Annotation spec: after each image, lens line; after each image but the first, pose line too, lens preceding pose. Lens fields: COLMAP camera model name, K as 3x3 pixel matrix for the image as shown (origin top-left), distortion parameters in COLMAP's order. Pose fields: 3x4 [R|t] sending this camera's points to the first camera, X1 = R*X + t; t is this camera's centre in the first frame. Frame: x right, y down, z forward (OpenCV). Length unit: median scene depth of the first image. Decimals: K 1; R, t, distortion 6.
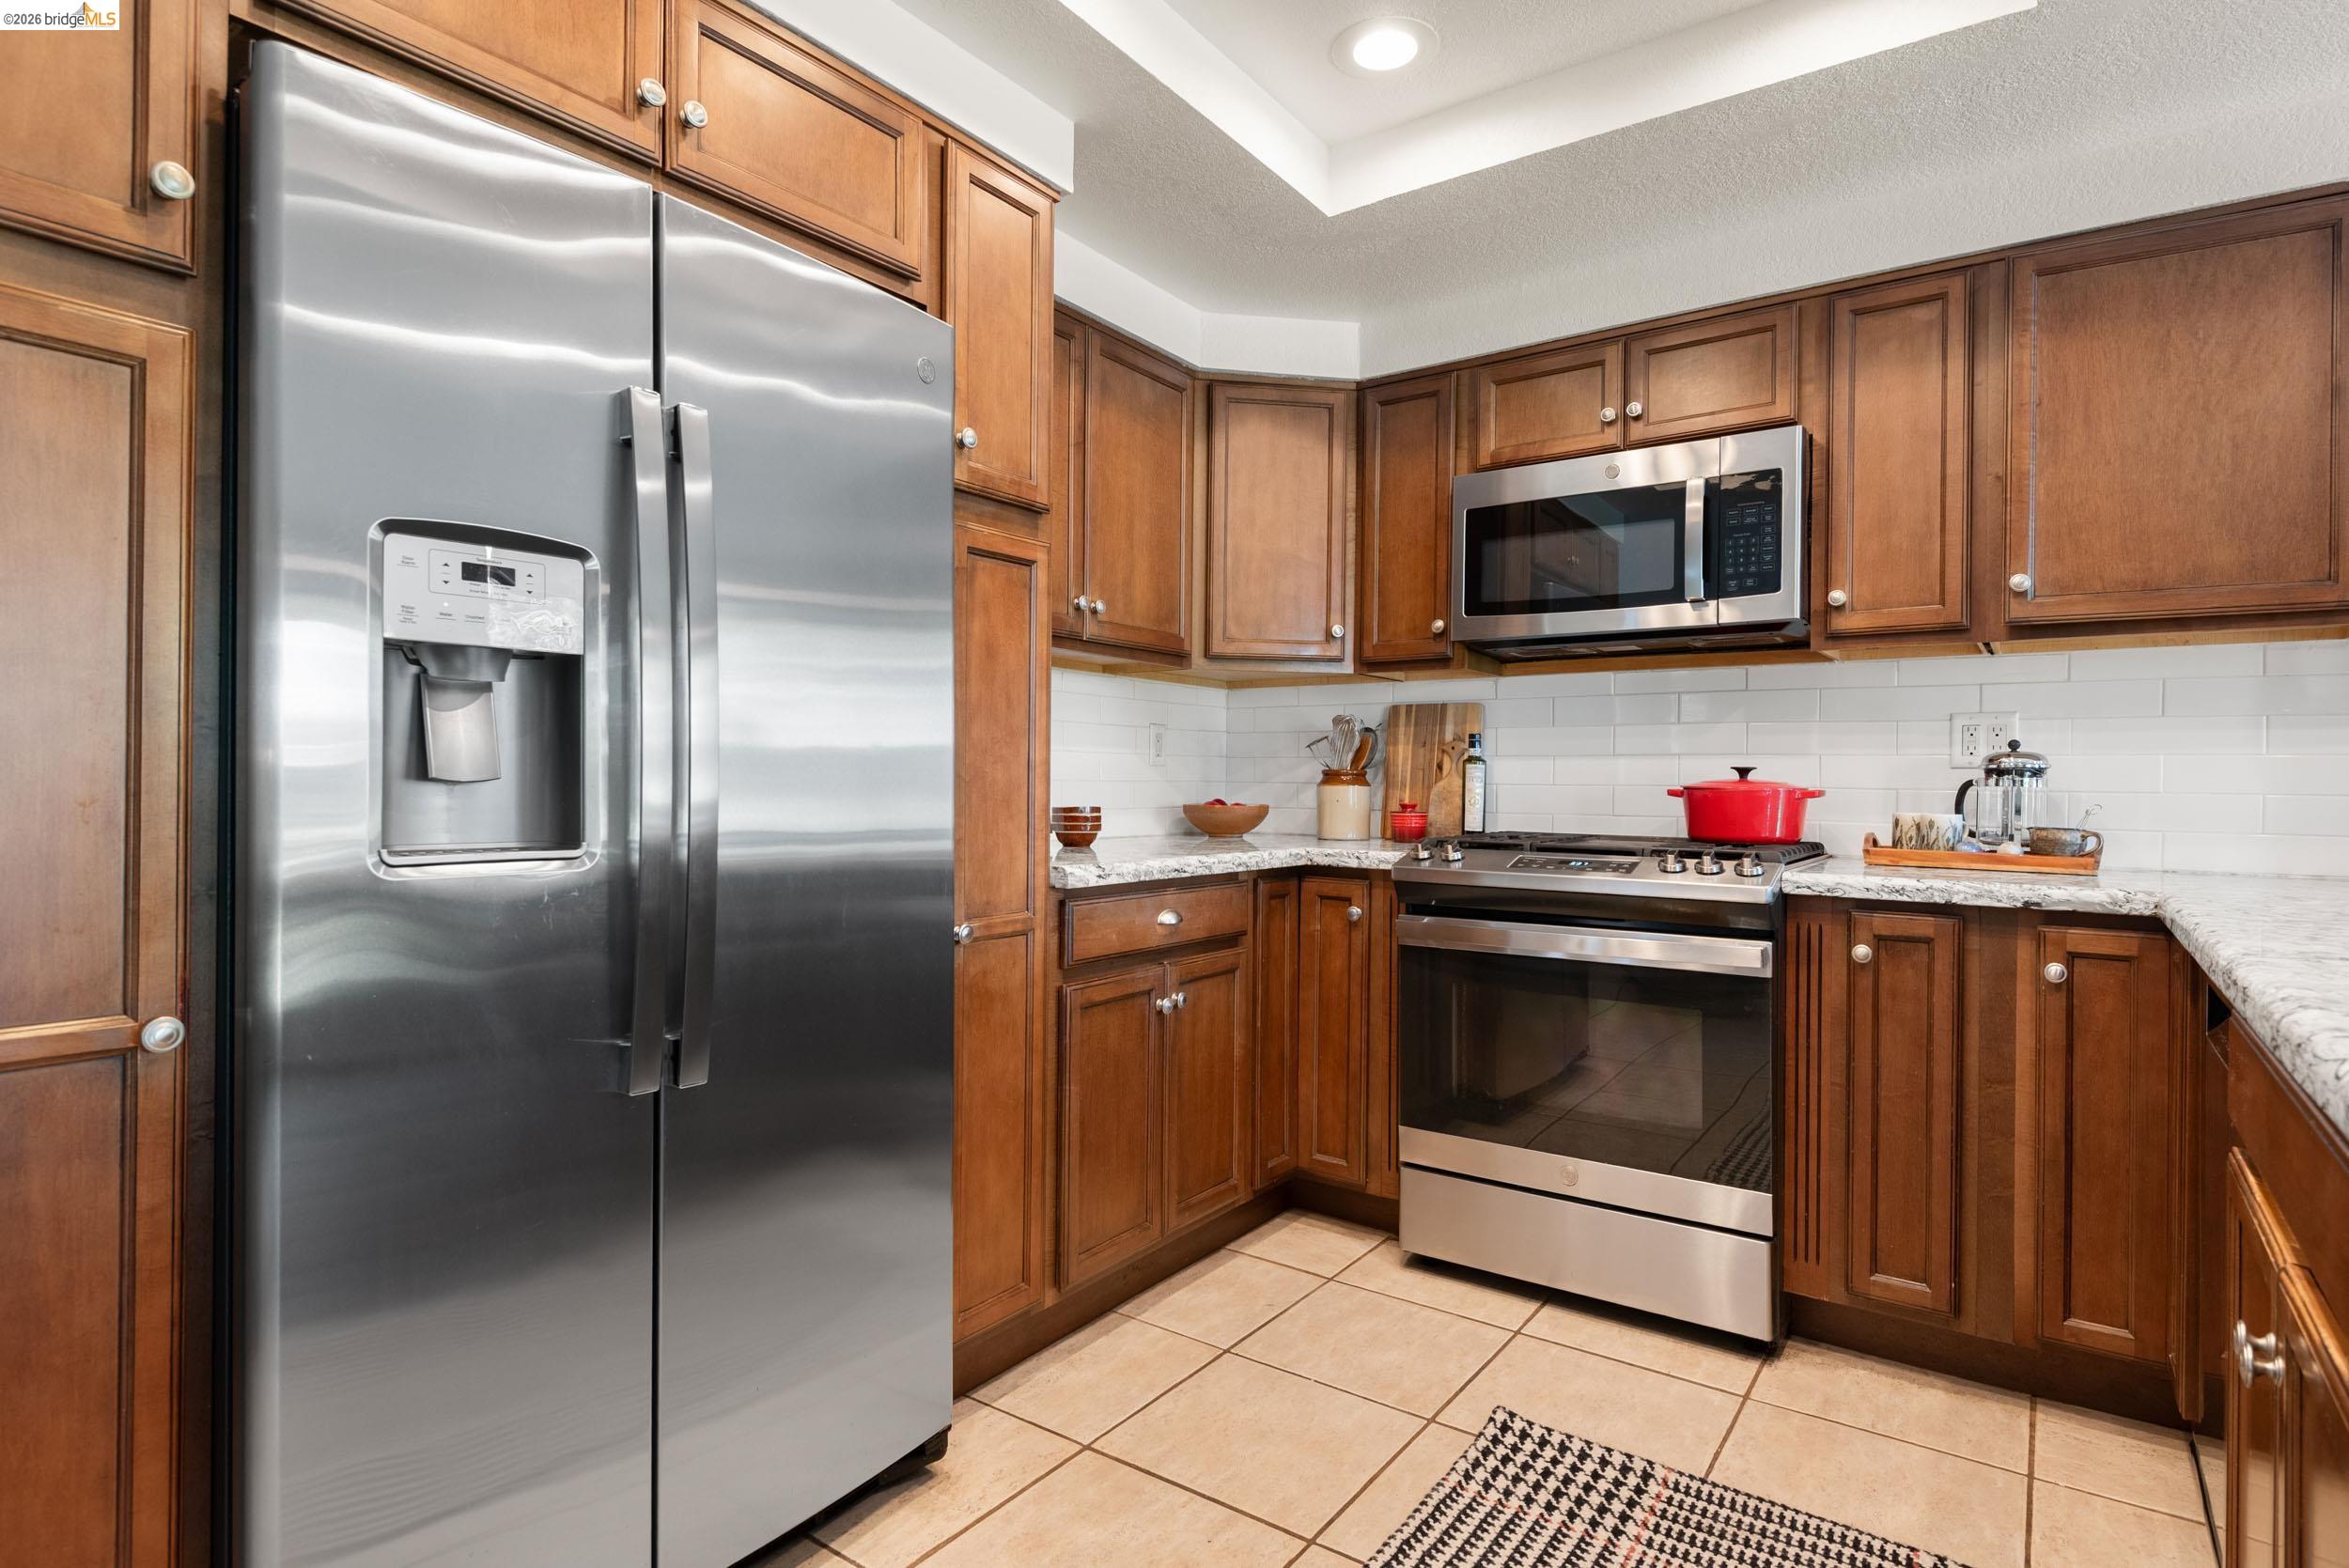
lens RADIAL K [[1214.3, 0, 1176.9], [0, 1214.3, 776.4], [0, 0, 1]] dist [0.034718, -0.026091]
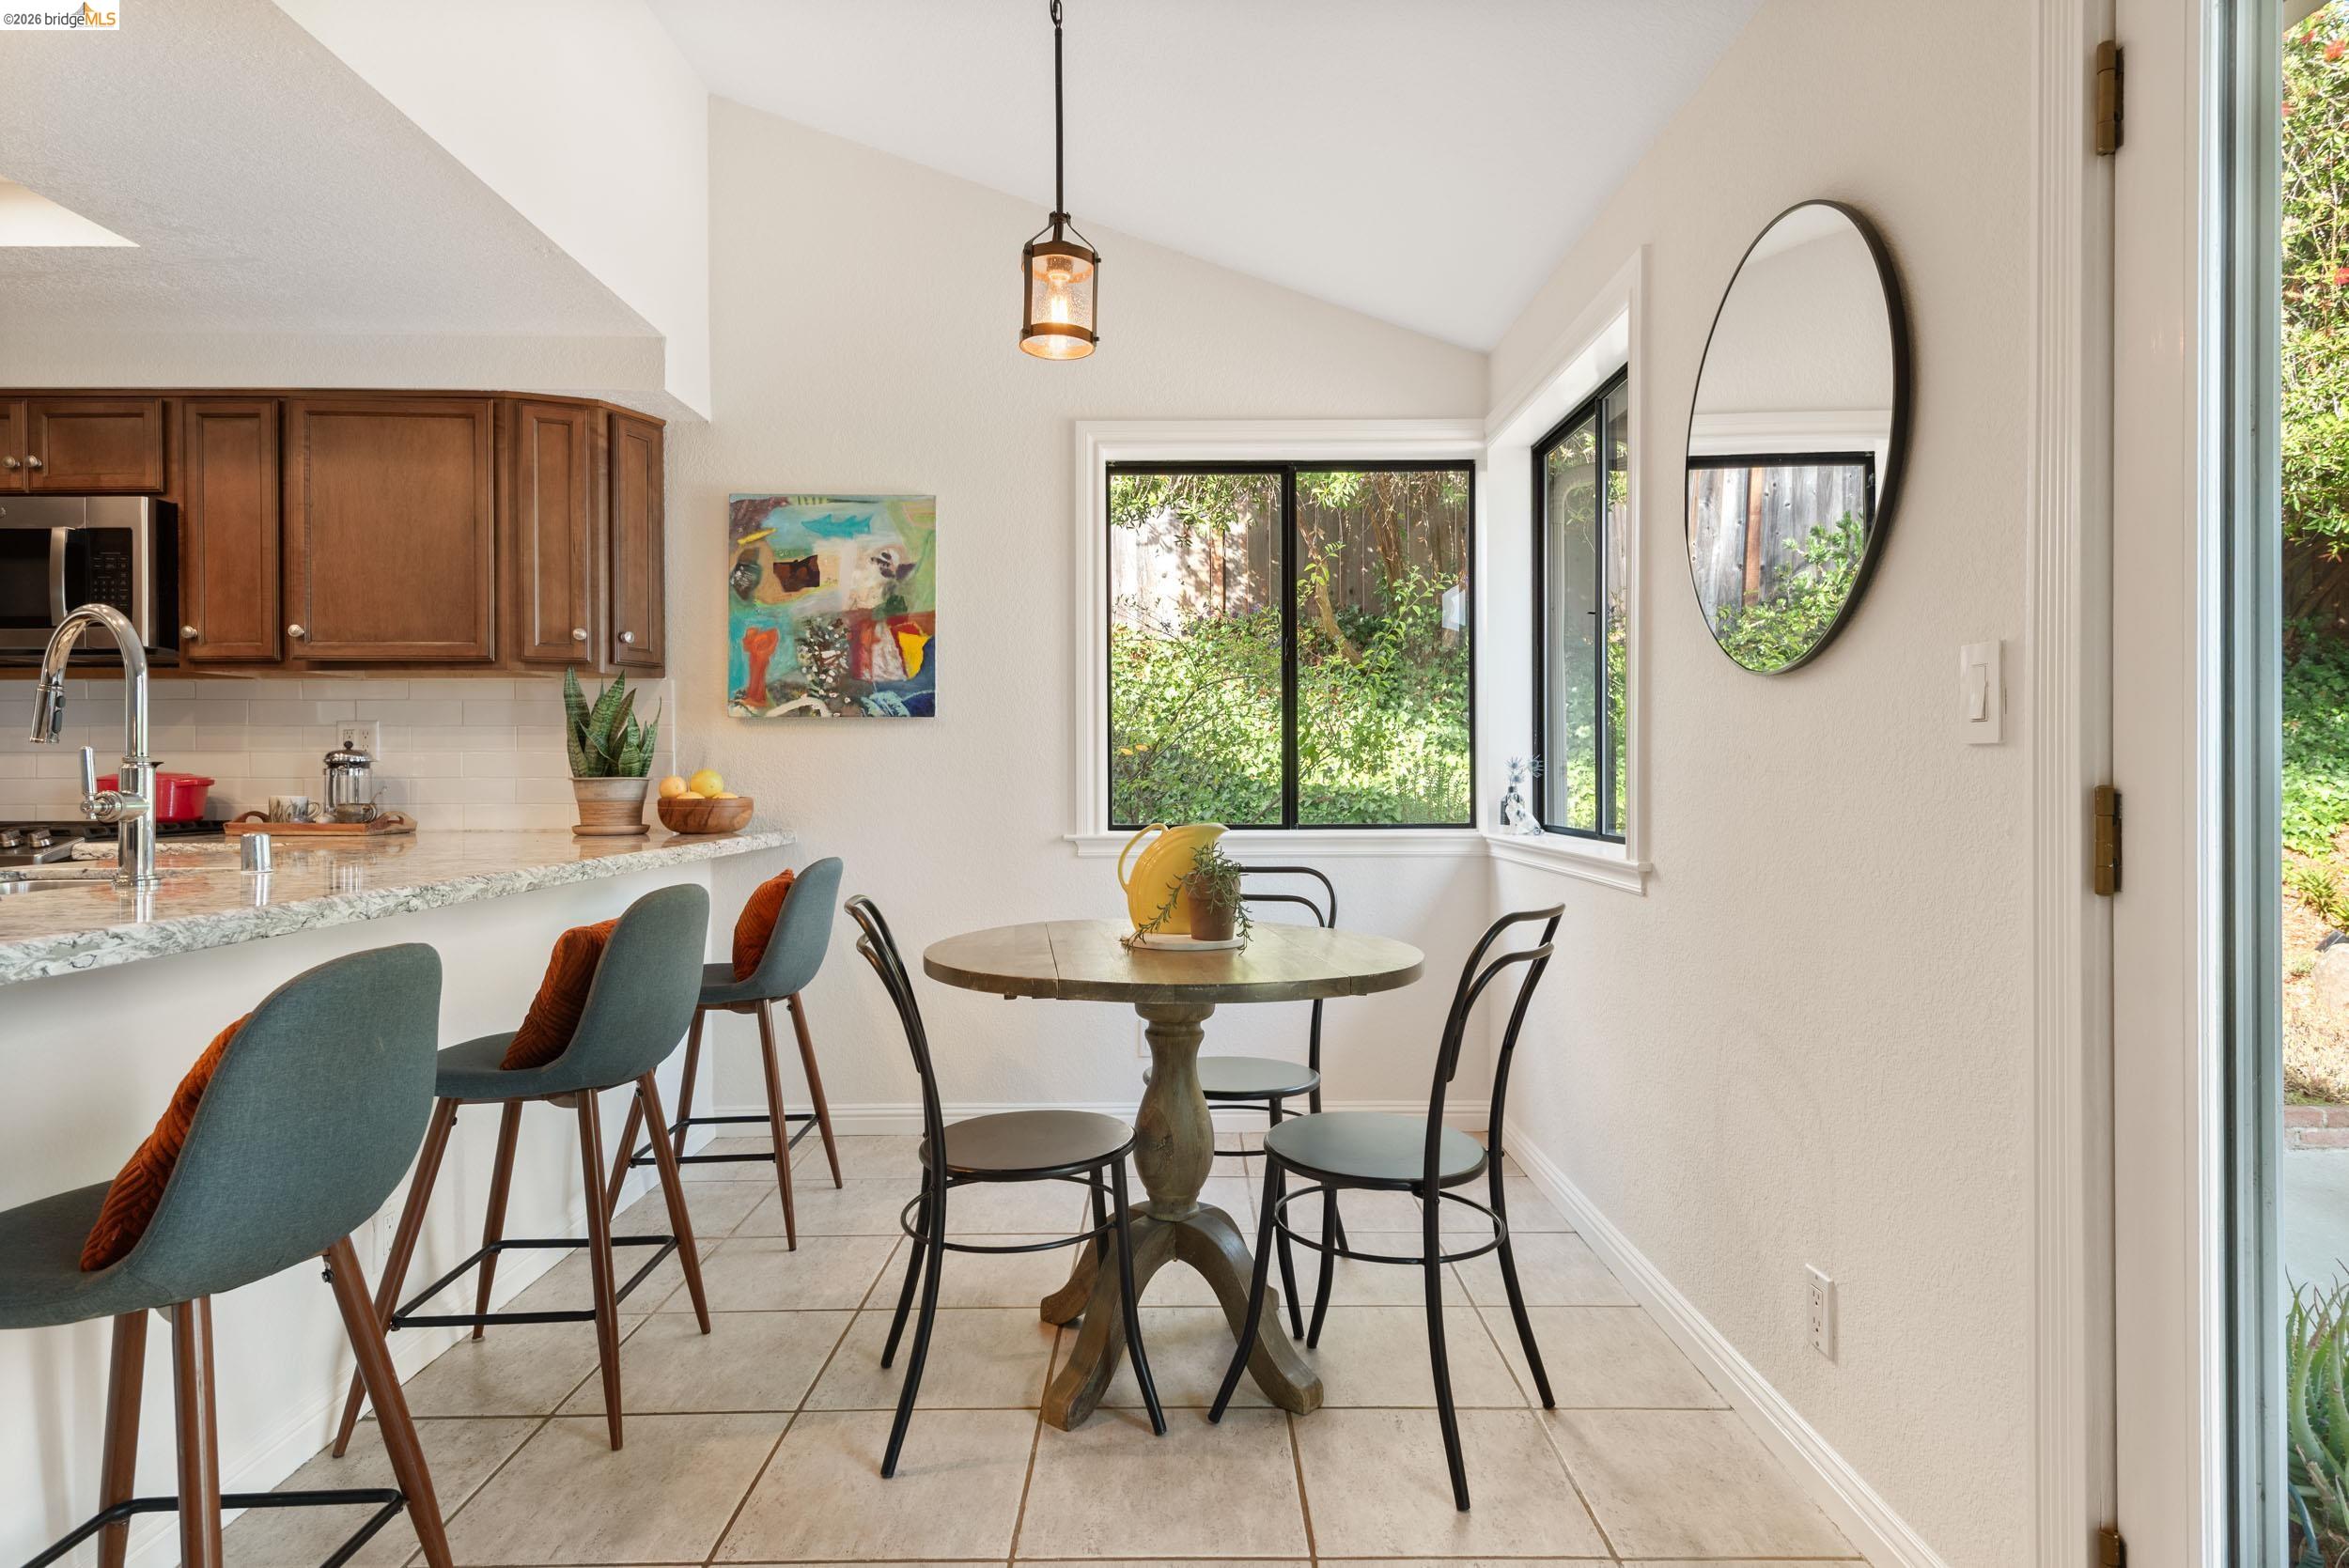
lens RADIAL K [[1264.3, 0, 1171.0], [0, 1264.3, 778.0], [0, 0, 1]] dist [0.049673, -0.032831]
pose [[0.812270, -0.015049, 0.583087, 0.604532], [0.009567, 0.999876, 0.012480, 0.002731], [-0.583203, -0.004559, 0.812314, -0.745943]]
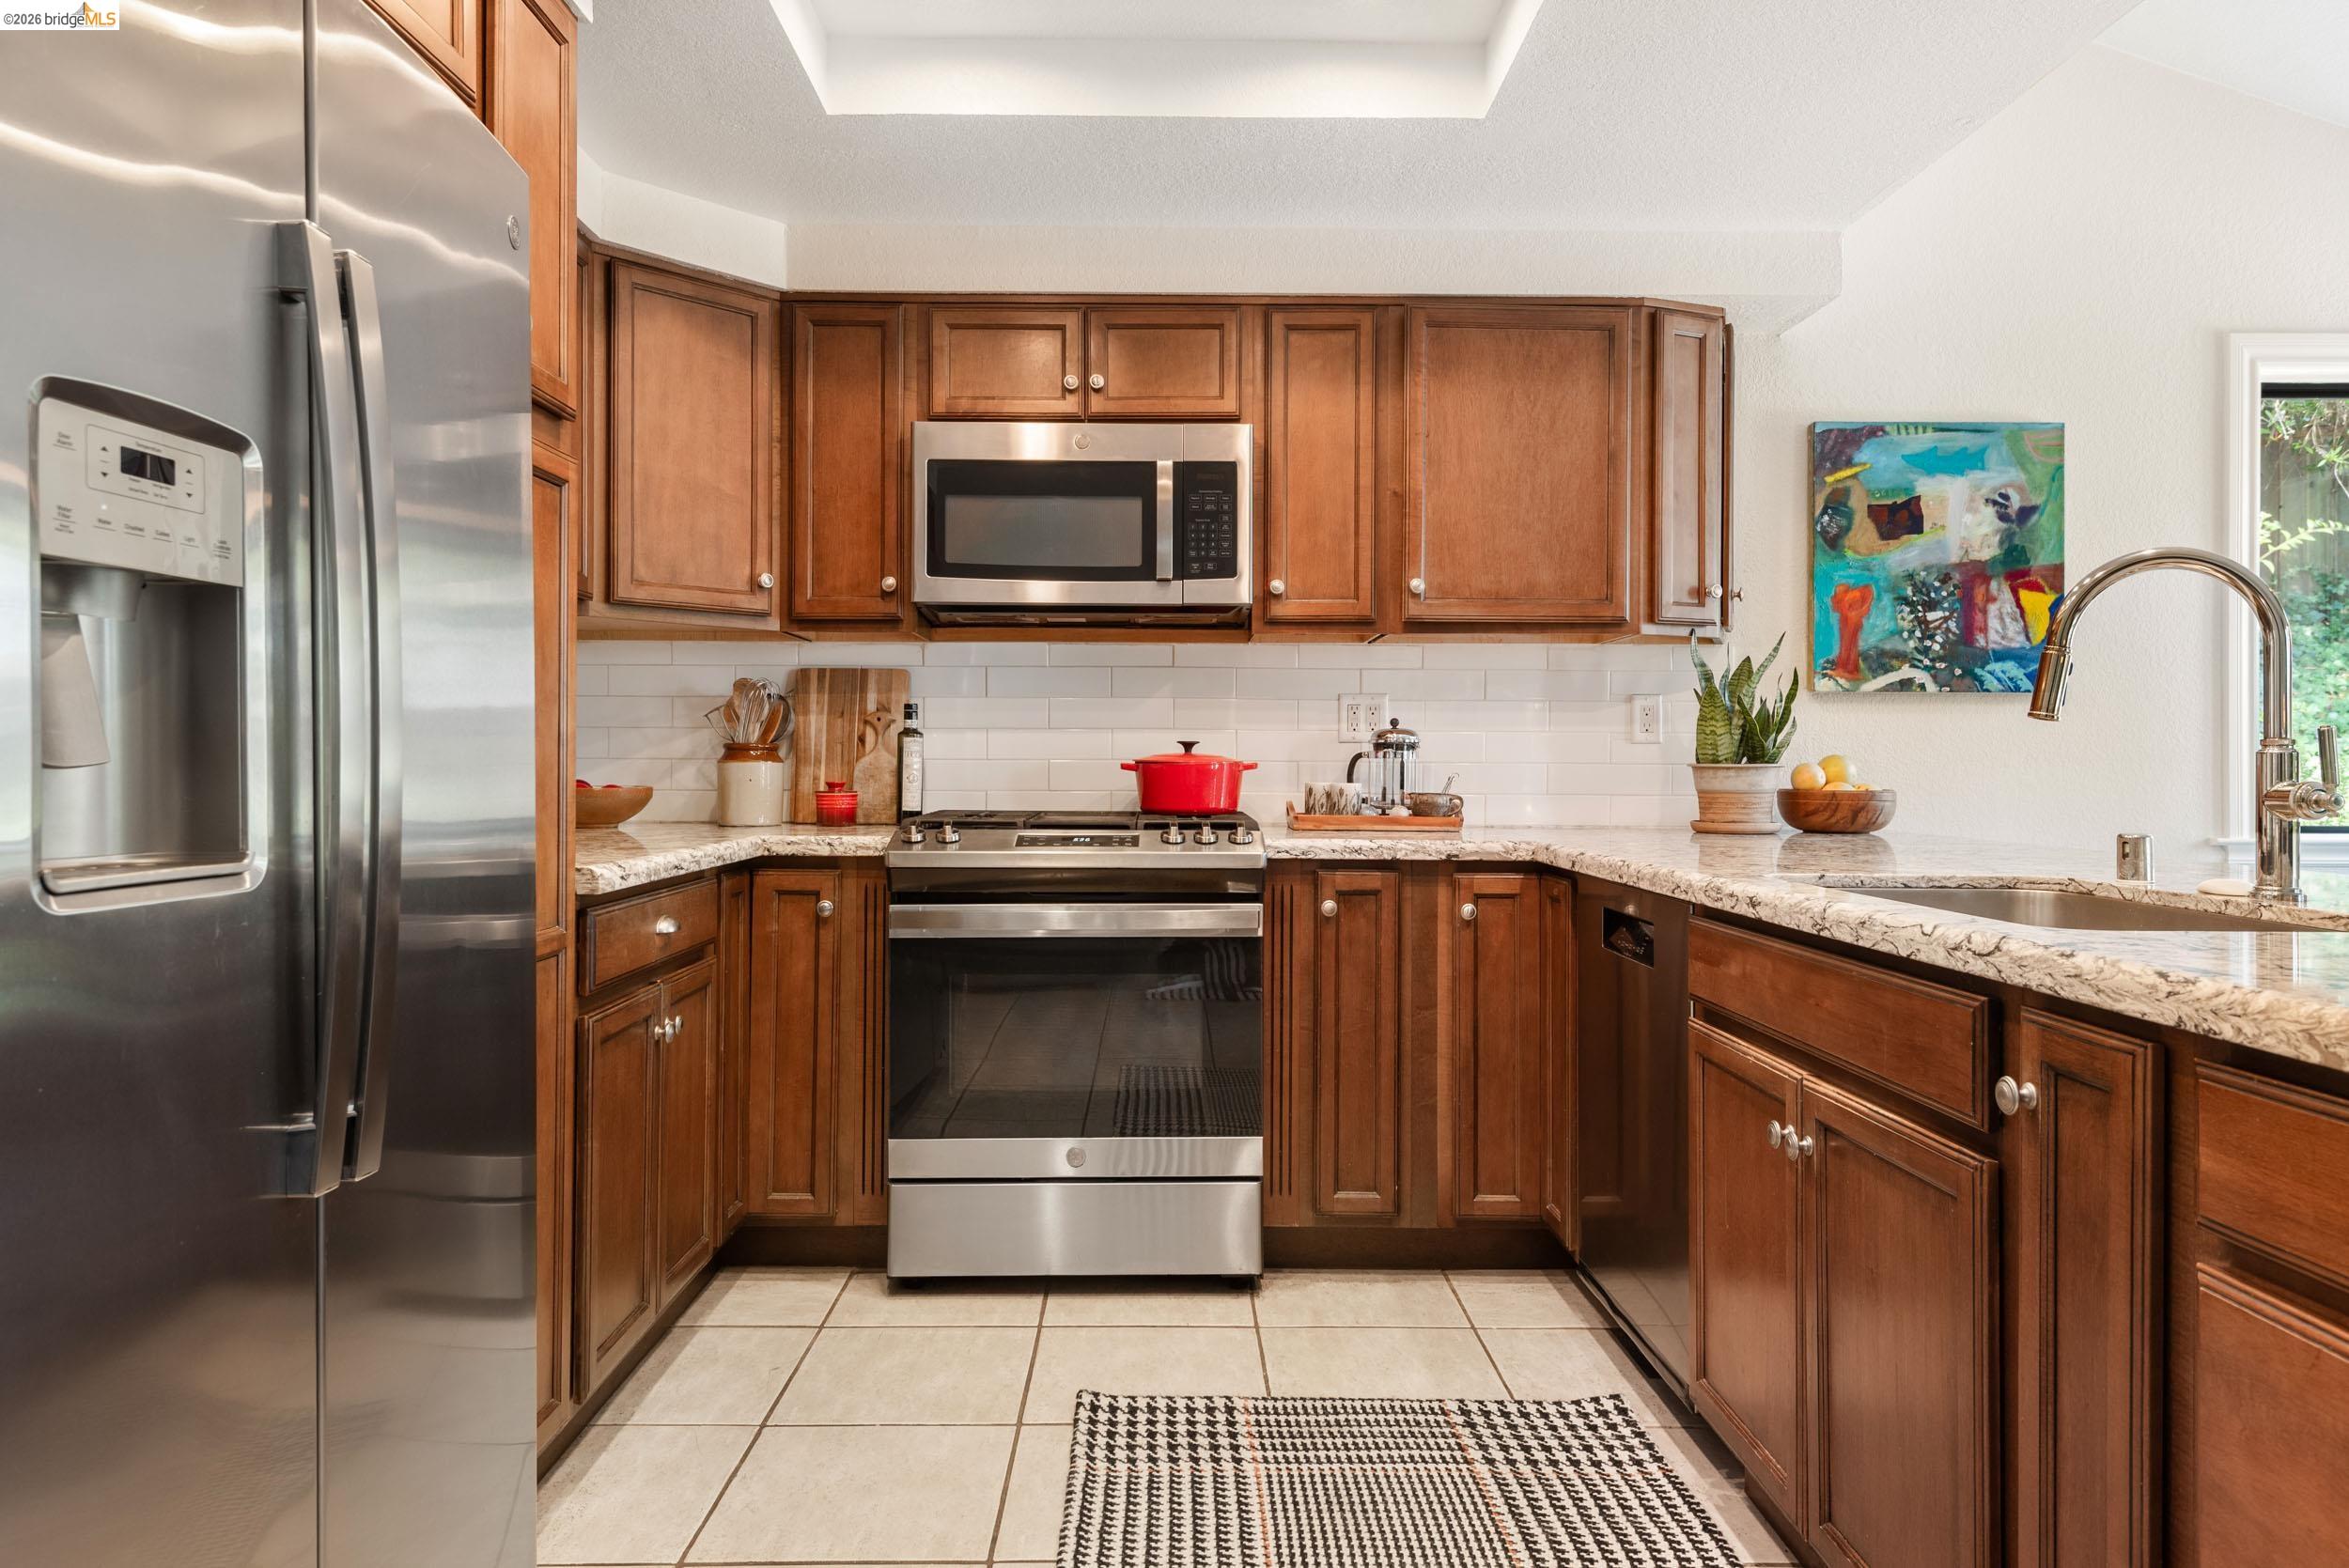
lens RADIAL K [[1474.0, 0, 1174.1], [0, 1474.0, 748.9], [0, 0, 1]] dist [0.048790, -0.038544]
pose [[0.809062, -0.002634, 0.587717, -0.316968], [0.002306, 0.999996, 0.001307, -0.003145], [-0.587719, 0.000298, 0.809065, -0.010019]]
